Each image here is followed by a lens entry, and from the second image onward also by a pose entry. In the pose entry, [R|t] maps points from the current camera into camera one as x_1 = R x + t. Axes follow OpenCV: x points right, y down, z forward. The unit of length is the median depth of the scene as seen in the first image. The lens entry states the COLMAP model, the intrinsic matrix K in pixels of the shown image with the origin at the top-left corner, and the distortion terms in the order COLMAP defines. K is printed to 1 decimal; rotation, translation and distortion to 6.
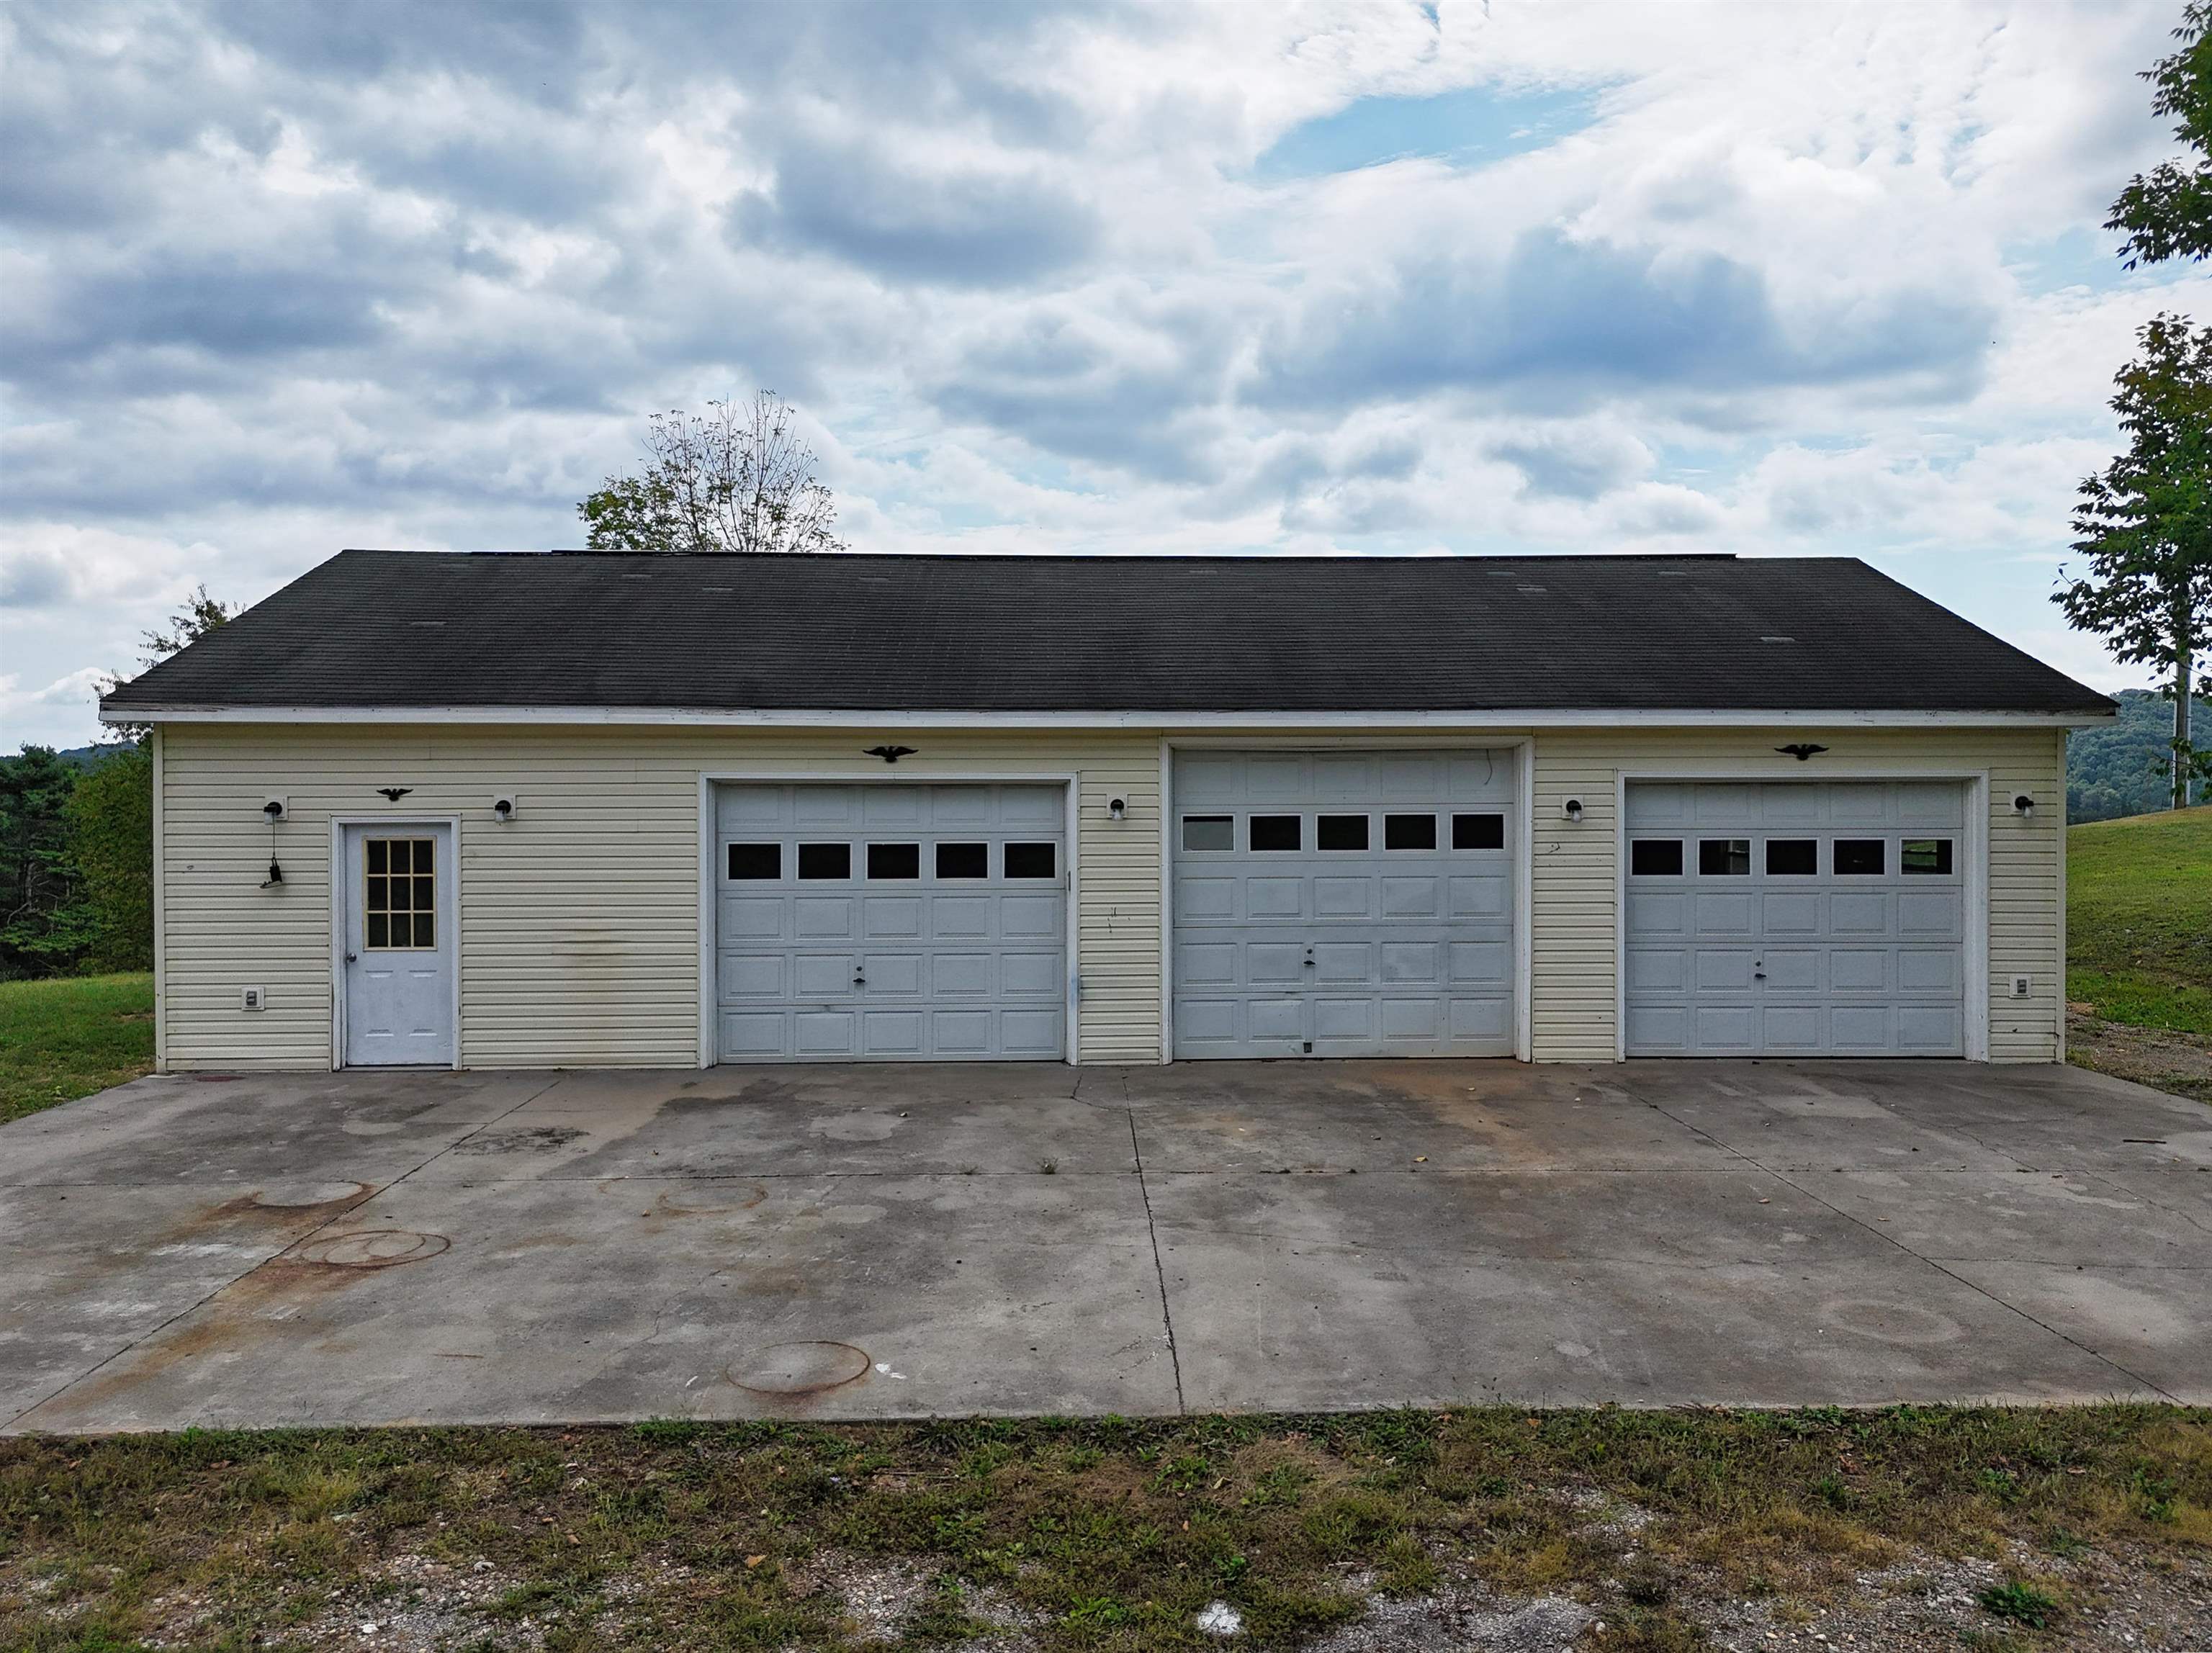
lens RADIAL K [[1621.7, 0, 1106.0], [0, 1621.7, 826.5], [0, 0, 1]] dist [0.065389, -0.062022]
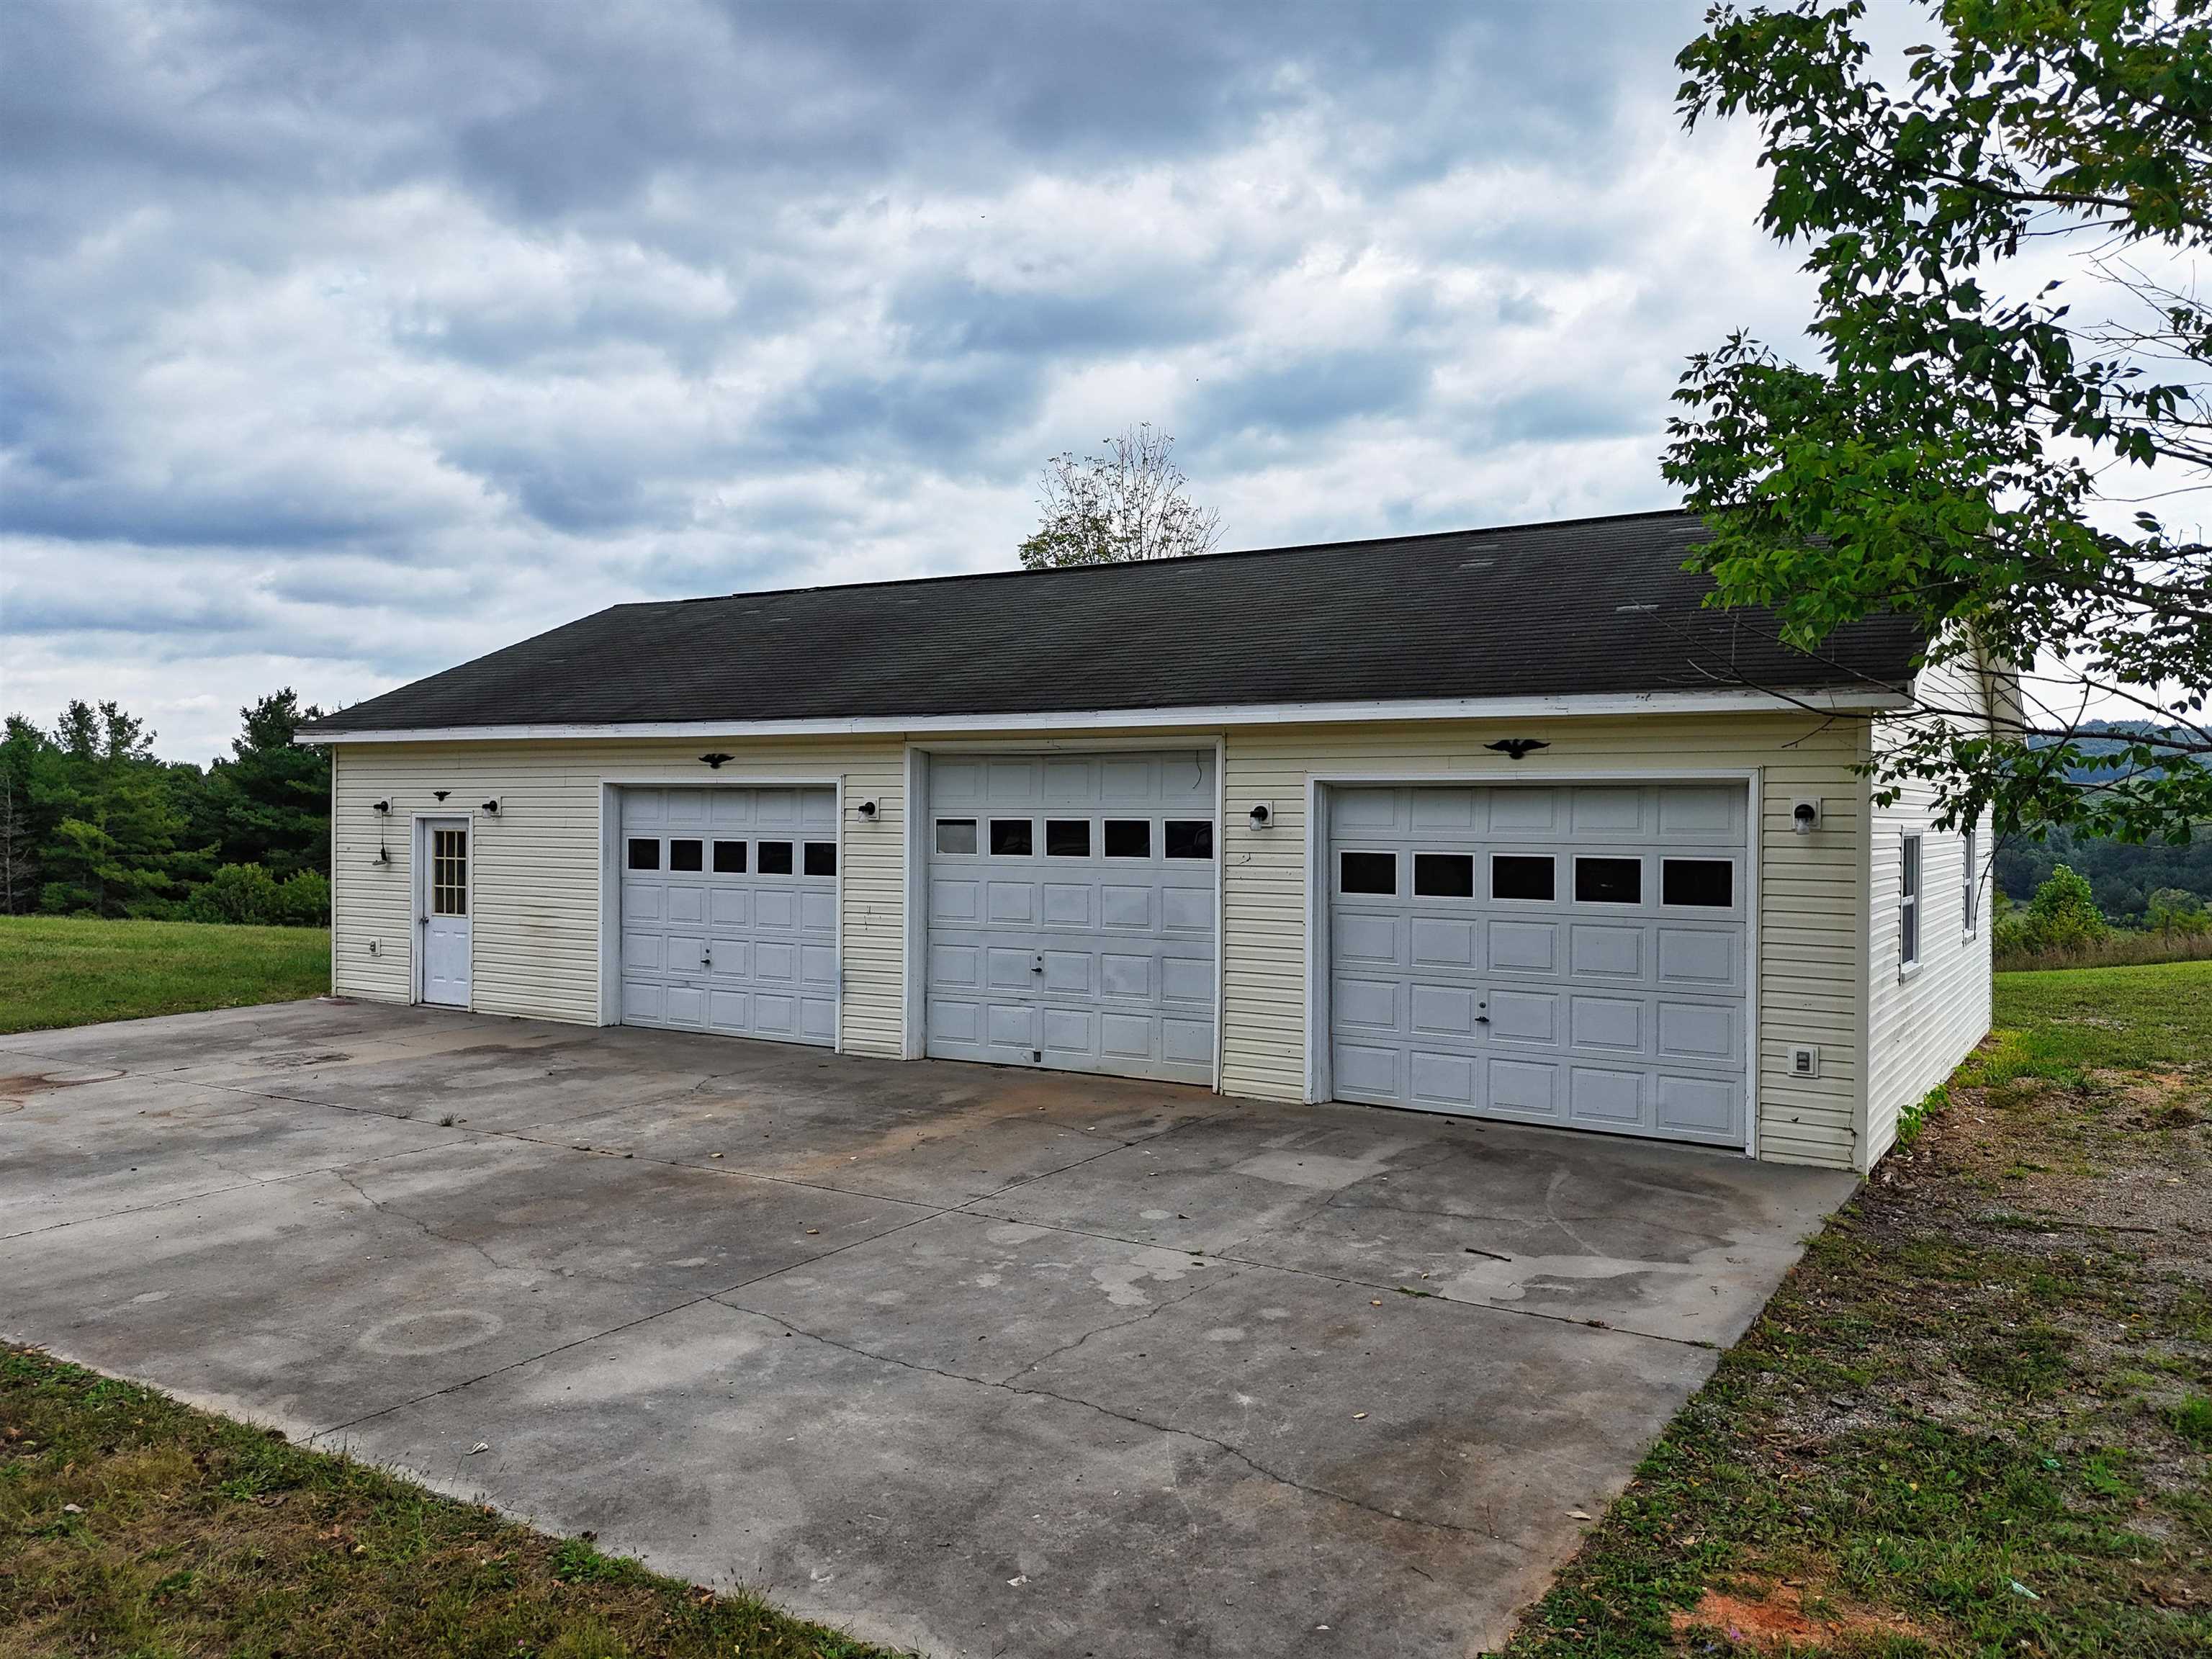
lens RADIAL K [[1597.2, 0, 1142.8], [0, 1597.2, 825.3], [0, 0, 1]] dist [0.075050, -0.082284]
pose [[0.835971, 0.012554, -0.548630, 0.716858], [-0.018785, 0.999807, -0.005745, 0.000764], [0.548452, 0.015109, 0.836046, 0.230639]]
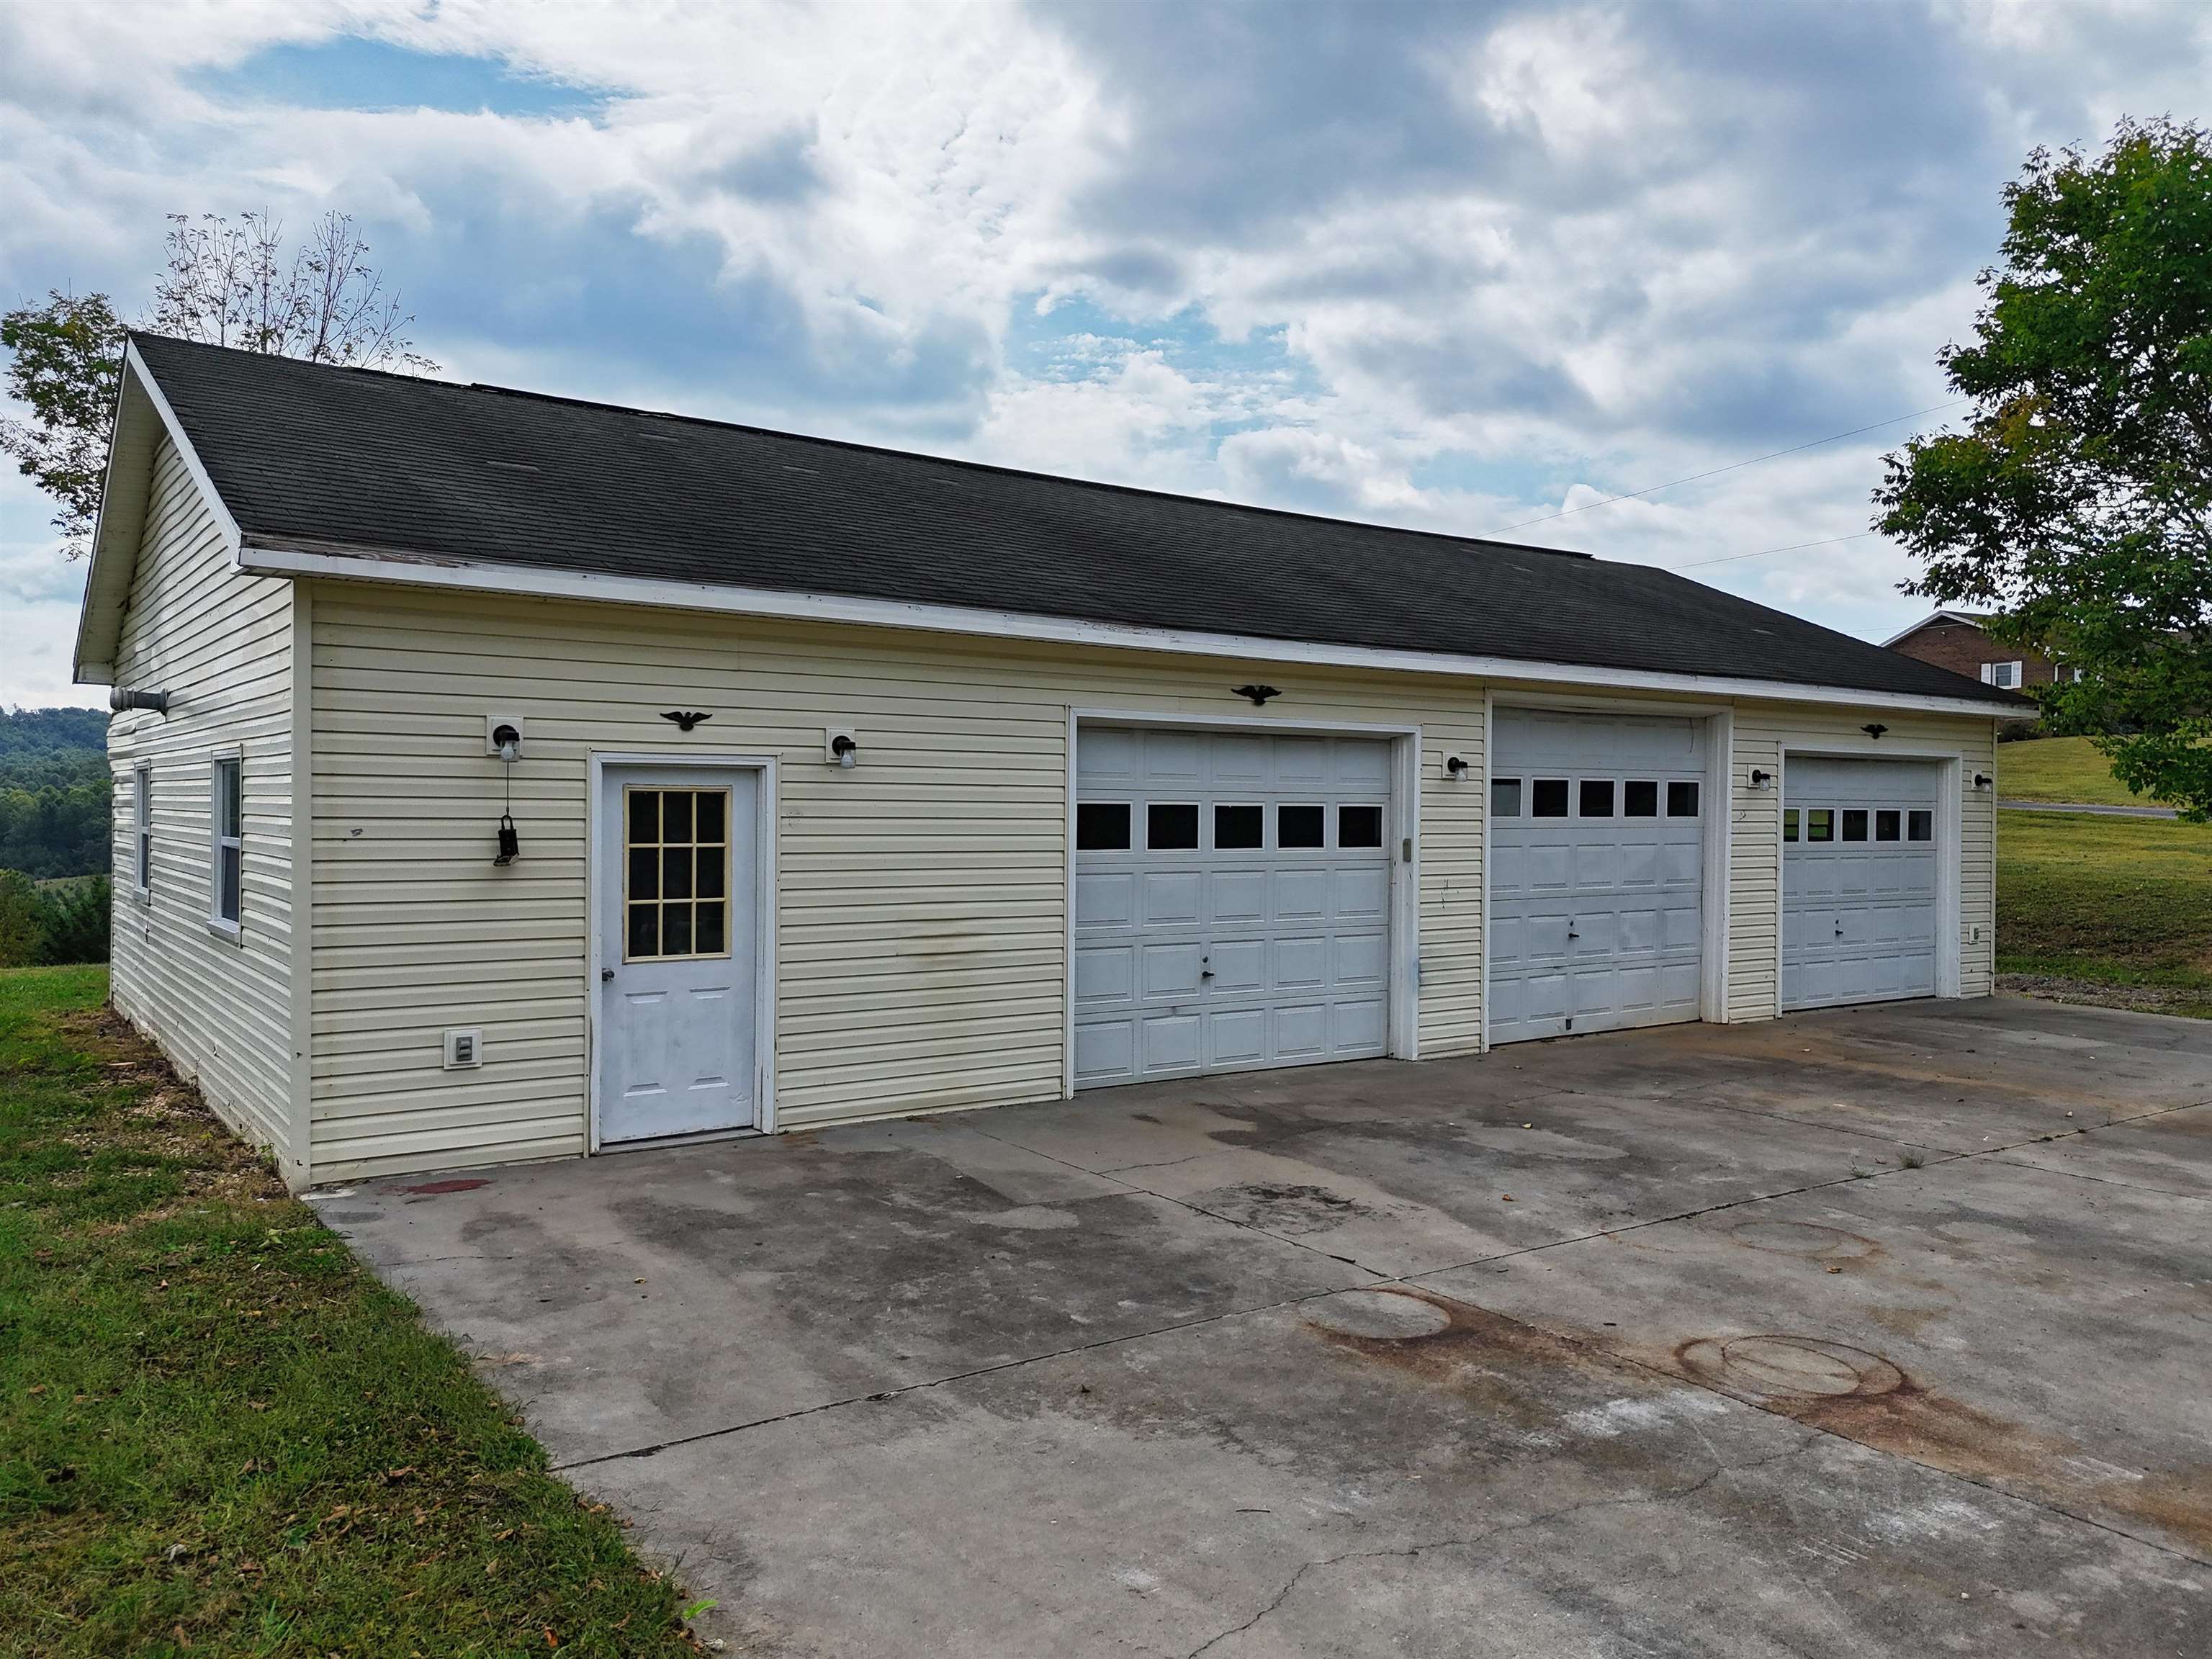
lens RADIAL K [[1621.8, 0, 1106.0], [0, 1621.8, 829.5], [0, 0, 1]] dist [0.065389, -0.062022]
pose [[0.834286, 0.001782, 0.551329, -0.638973], [-0.002902, 0.999995, 0.001159, 0.022022], [-0.551325, -0.002567, 0.834287, 0.359396]]
